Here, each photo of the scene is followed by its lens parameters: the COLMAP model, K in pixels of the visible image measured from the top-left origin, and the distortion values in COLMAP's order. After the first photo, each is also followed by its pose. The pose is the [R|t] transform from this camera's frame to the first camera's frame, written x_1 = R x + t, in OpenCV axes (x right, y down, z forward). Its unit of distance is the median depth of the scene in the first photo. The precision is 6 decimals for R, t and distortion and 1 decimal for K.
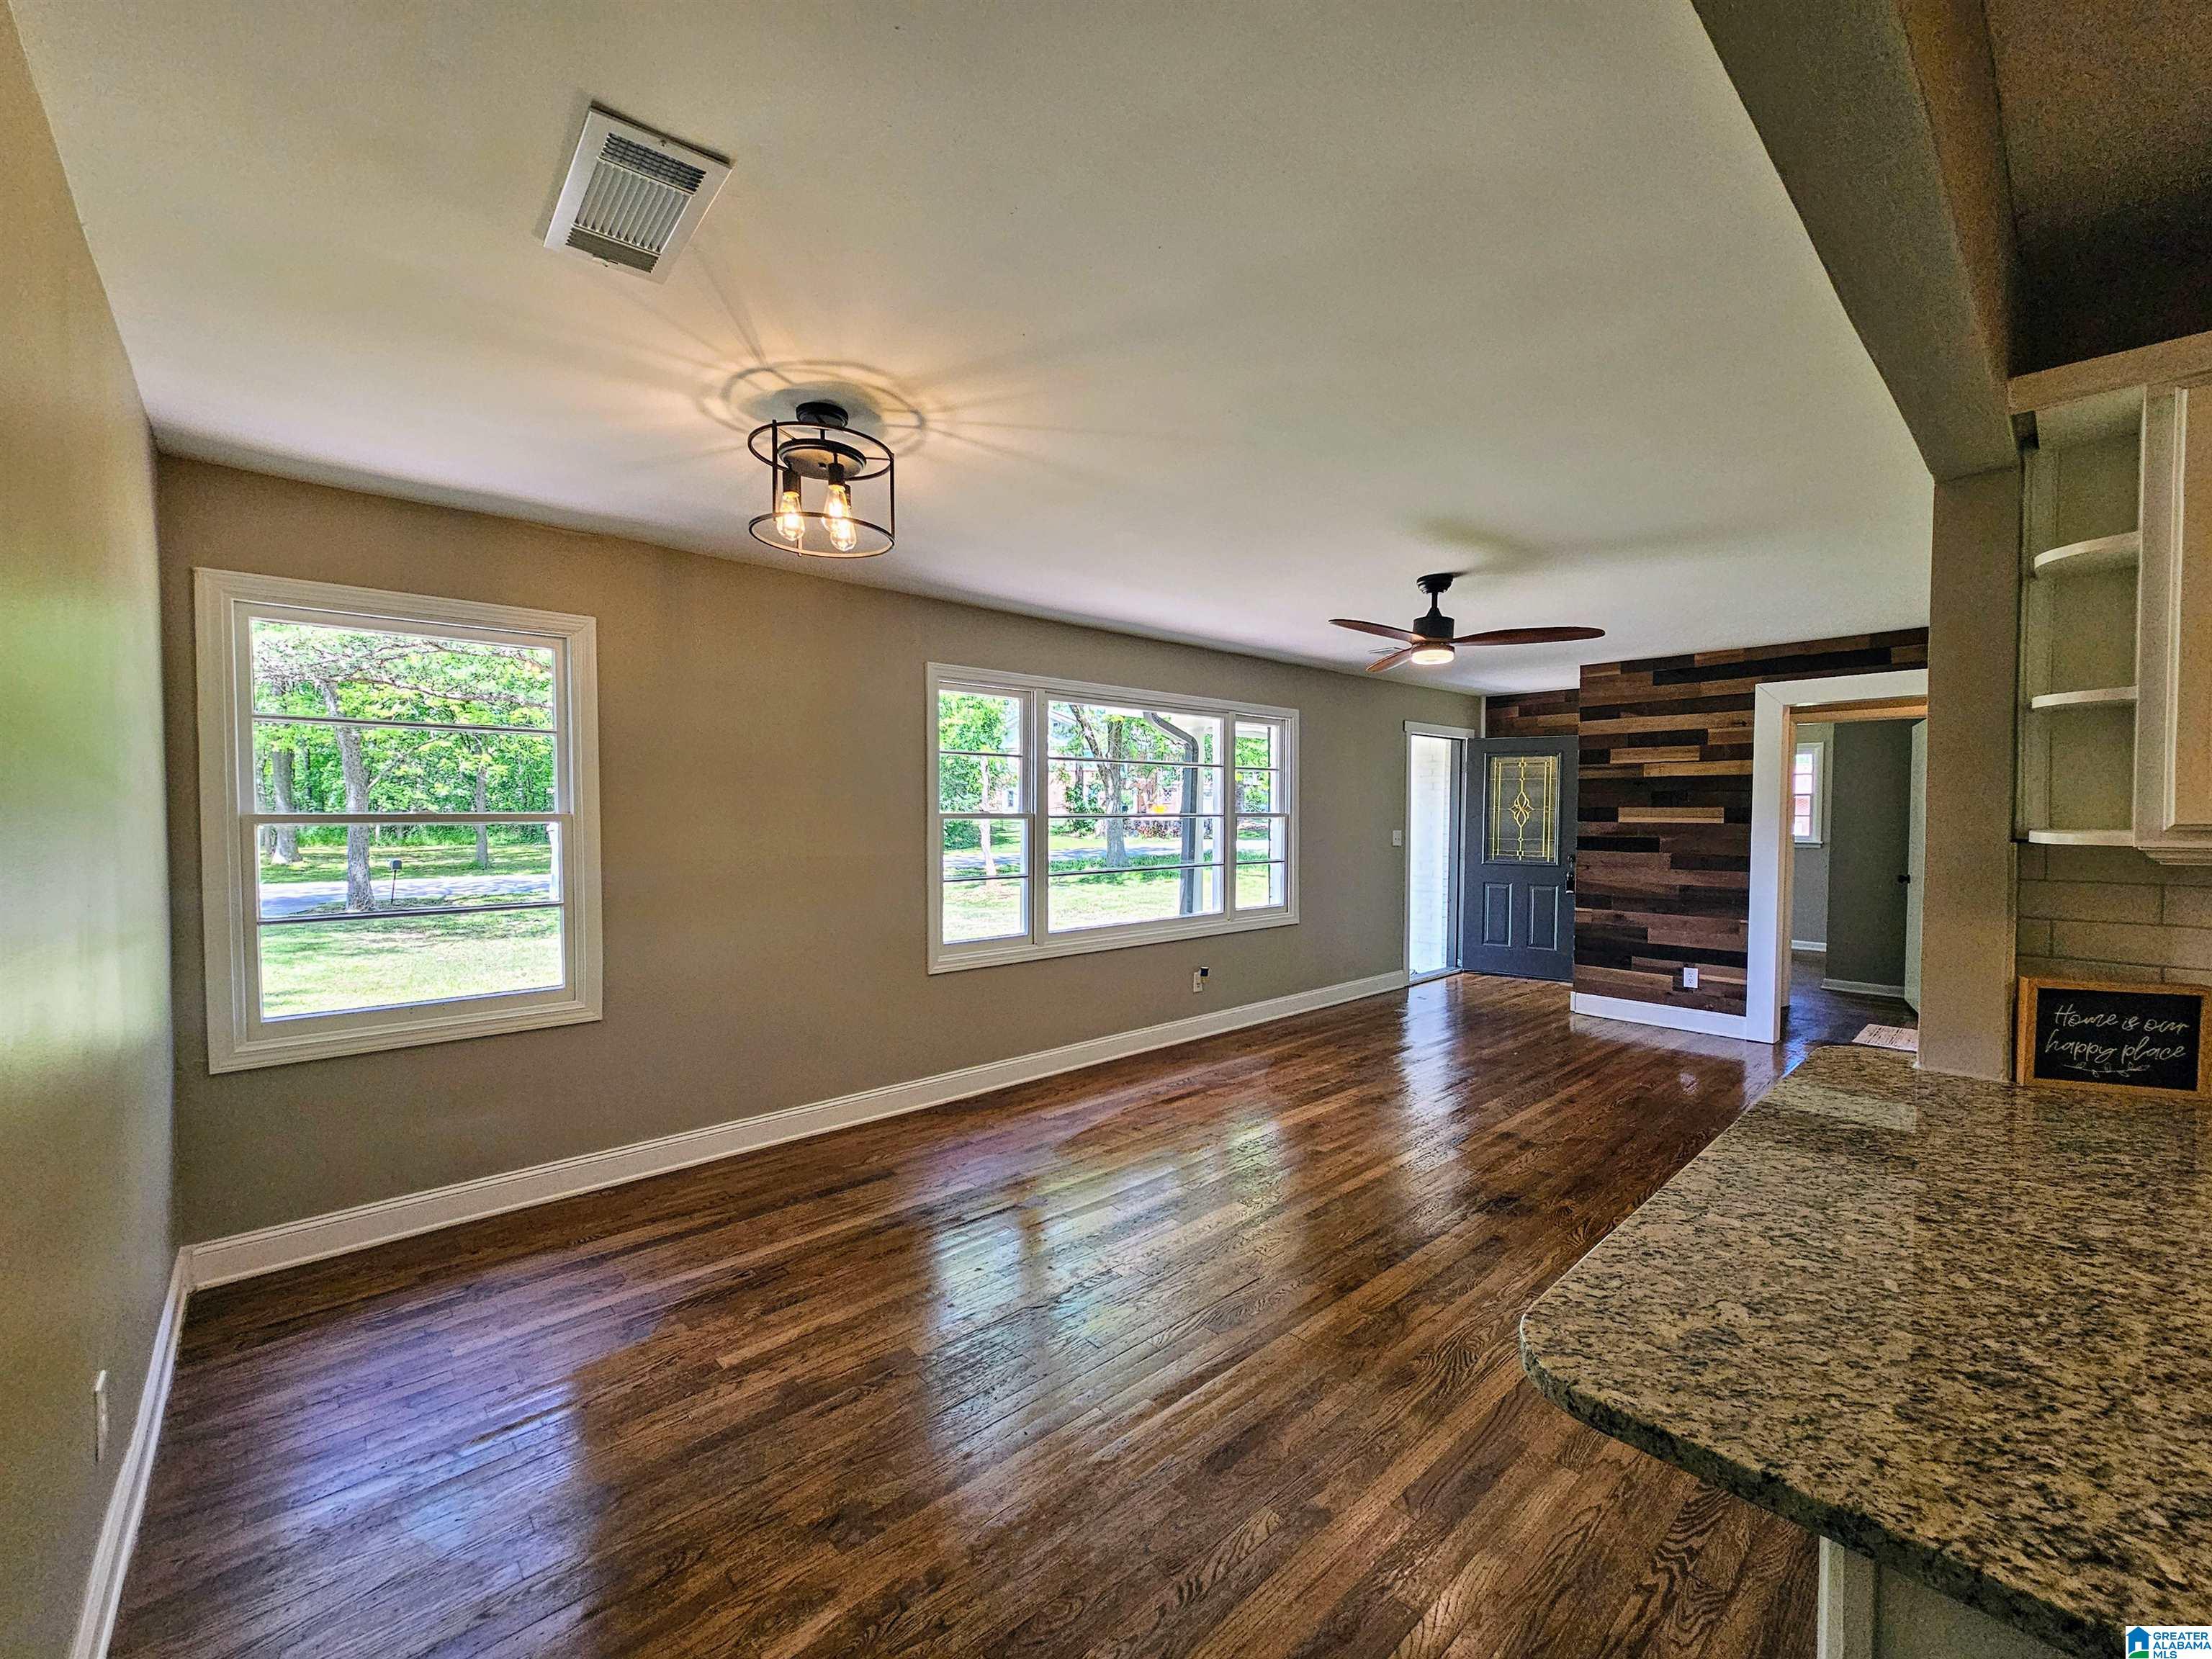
lens RADIAL K [[903.7, 0, 1108.7], [0, 903.7, 833.3], [0, 0, 1]] dist [0.000014, 0.000439]
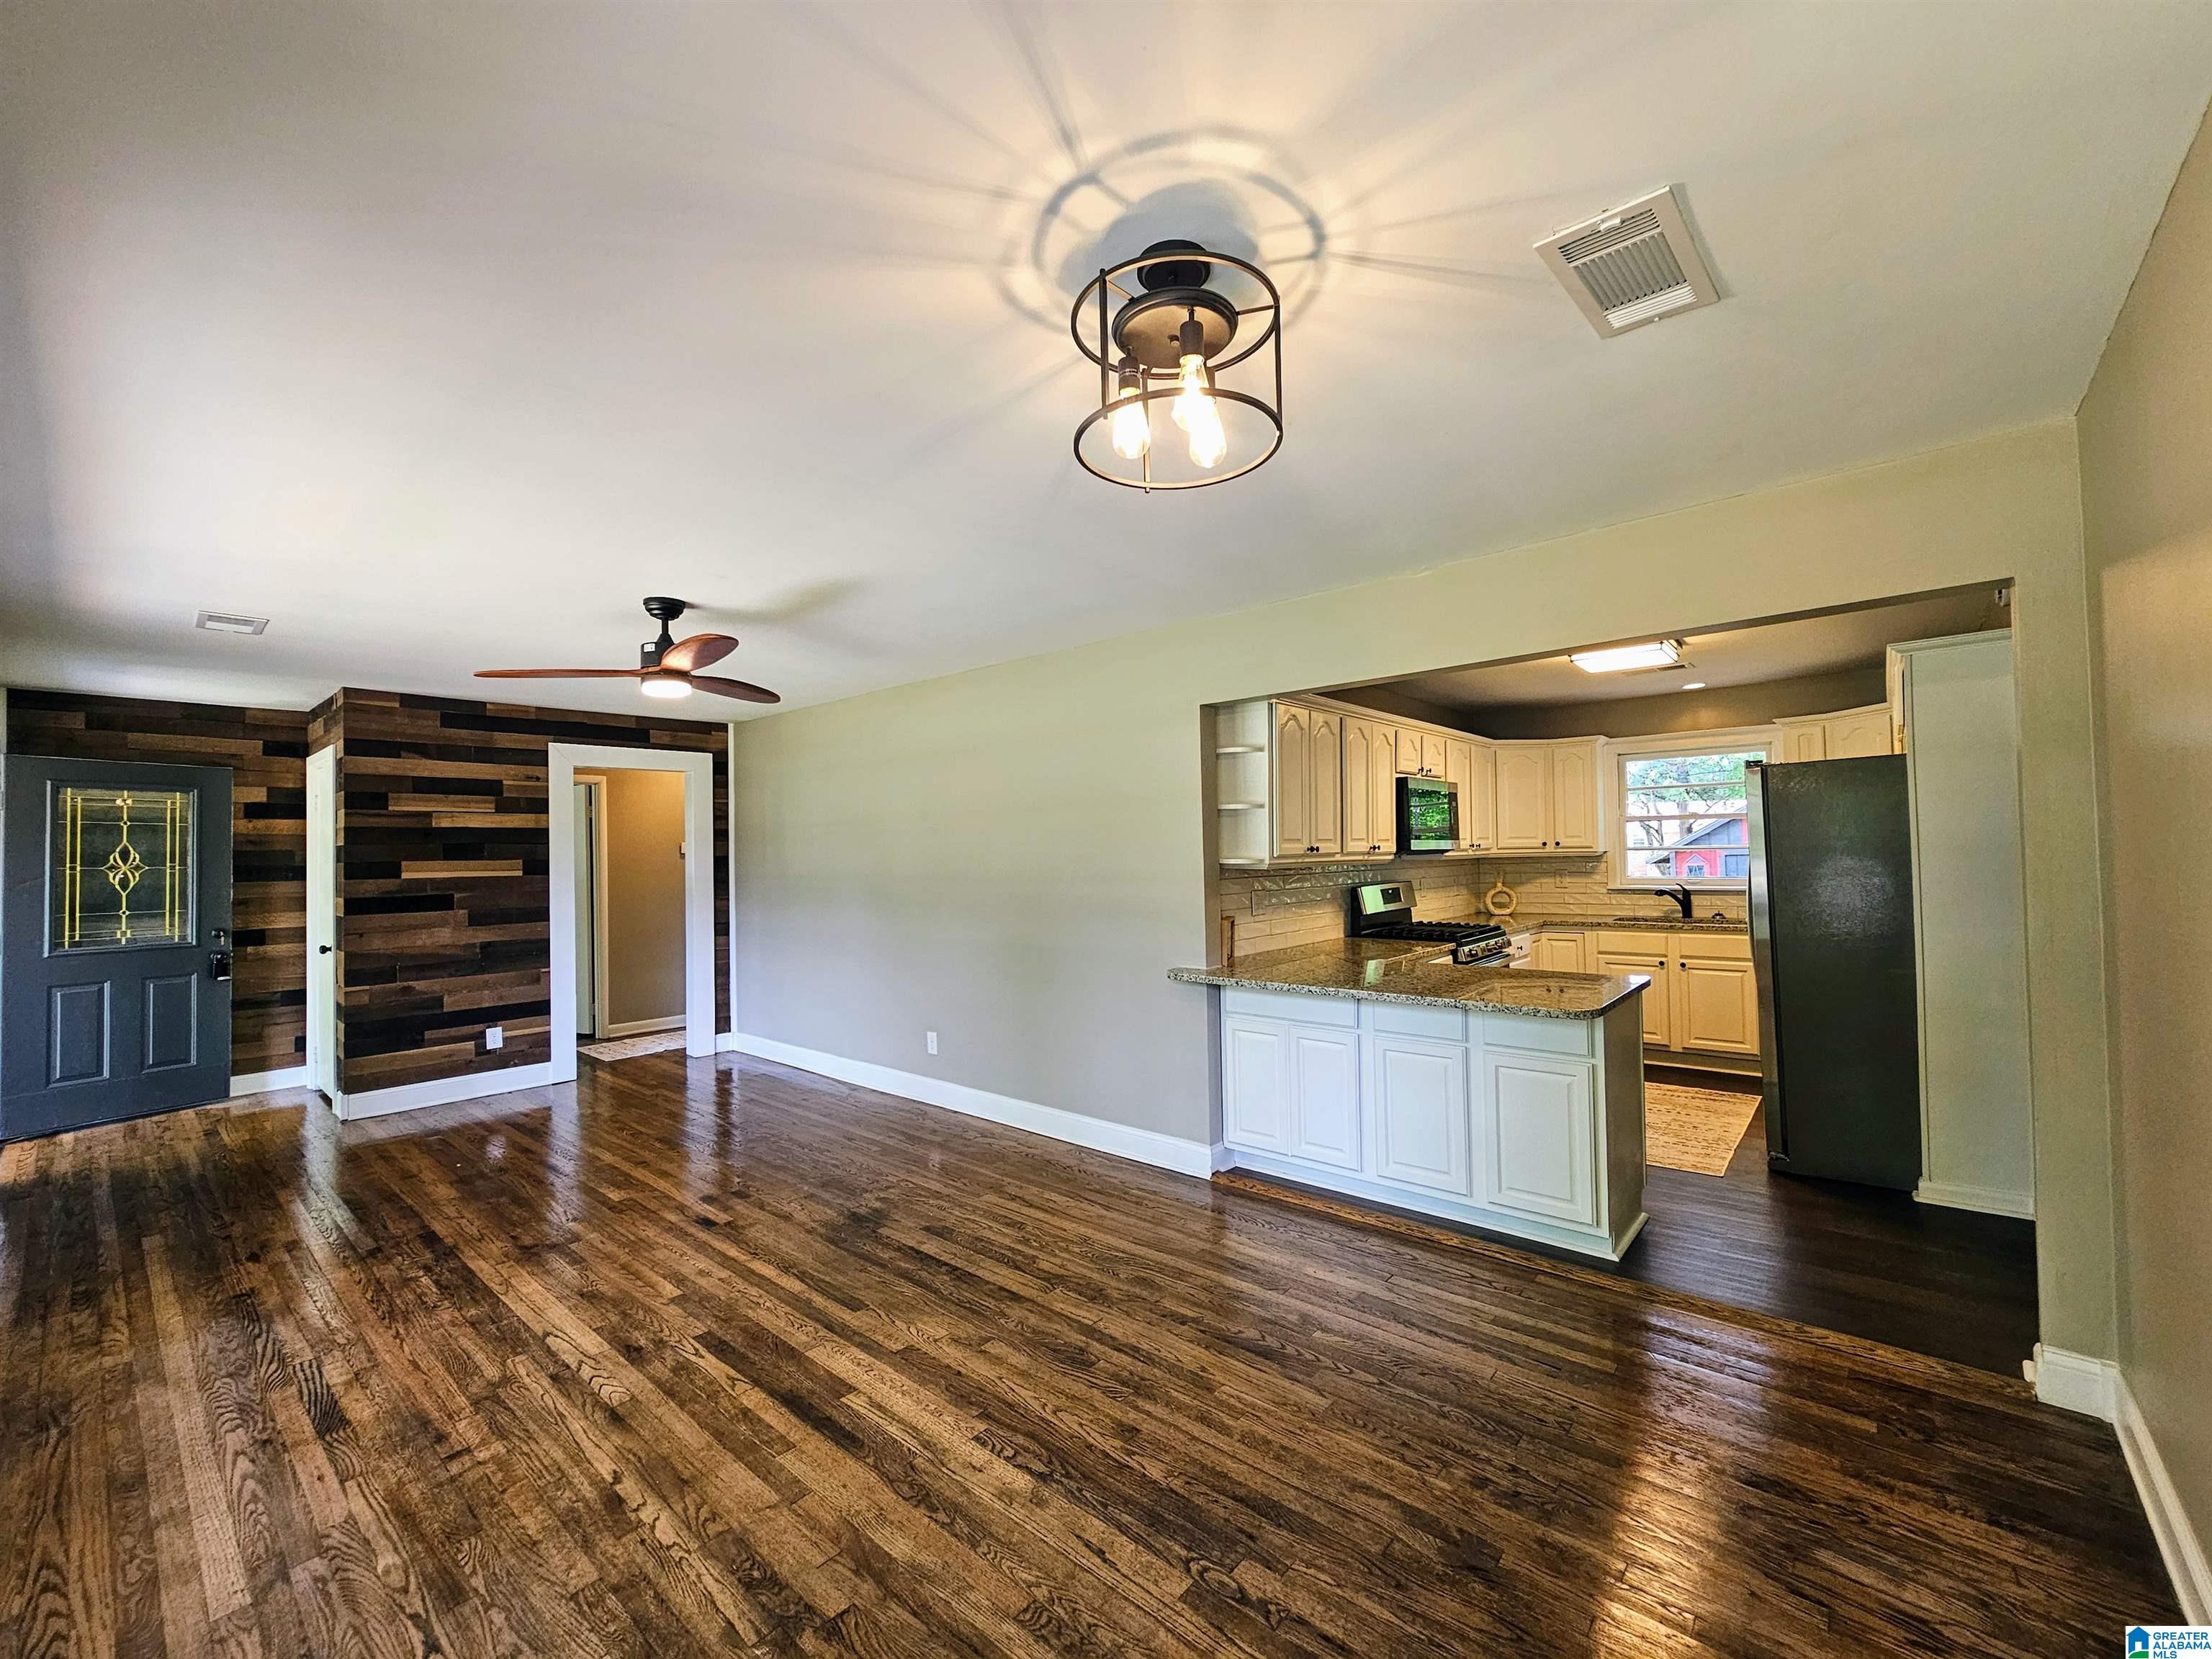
lens RADIAL K [[903.7, 0, 1108.7], [0, 903.7, 833.3], [0, 0, 1]] dist [0.000014, 0.000439]
pose [[-0.113901, 0.021960, 0.993249, -0.404113], [0.042146, 0.998962, -0.017254, -0.013602], [-0.992598, 0.039896, -0.114708, 0.475821]]
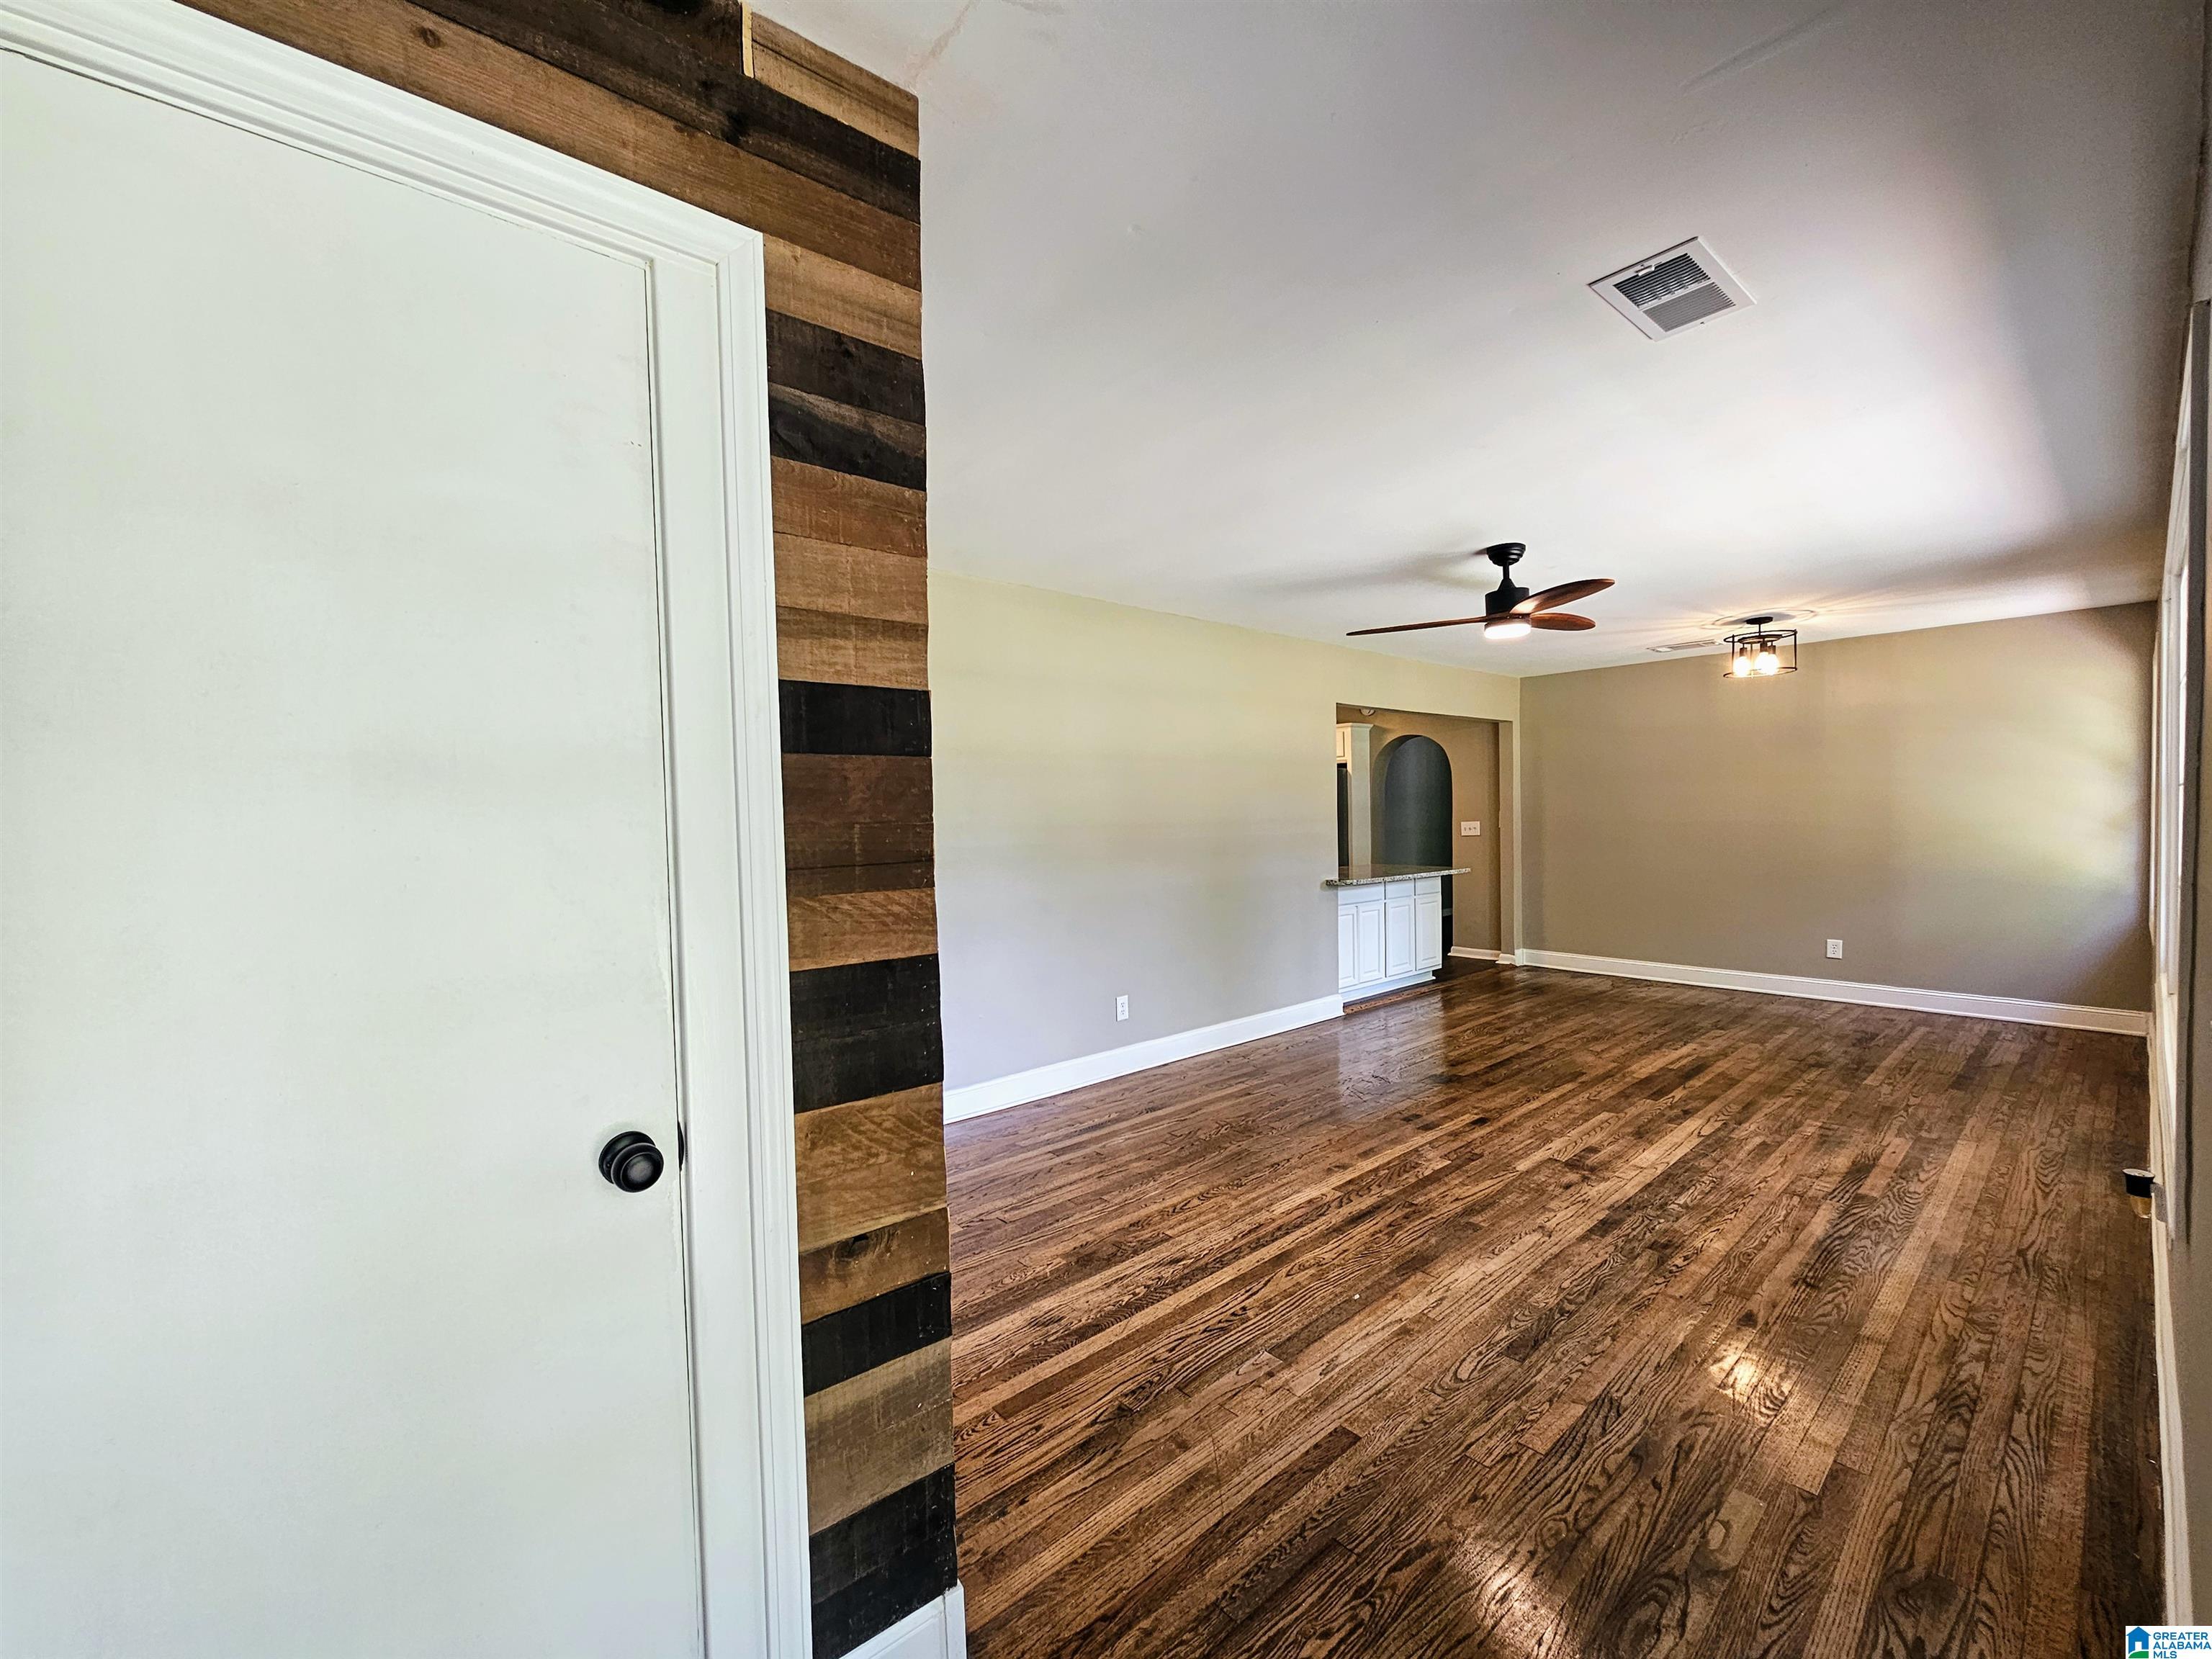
lens RADIAL K [[886.3, 0, 1106.0], [0, 886.3, 829.5], [0, 0, 1]] dist [-0.013706, -0.000261]
pose [[-0.999243, 0.018539, 0.034215, 0.529060], [0.019878, 0.999032, 0.039245, -0.020958], [-0.033454, 0.039896, -0.998644, 1.378064]]
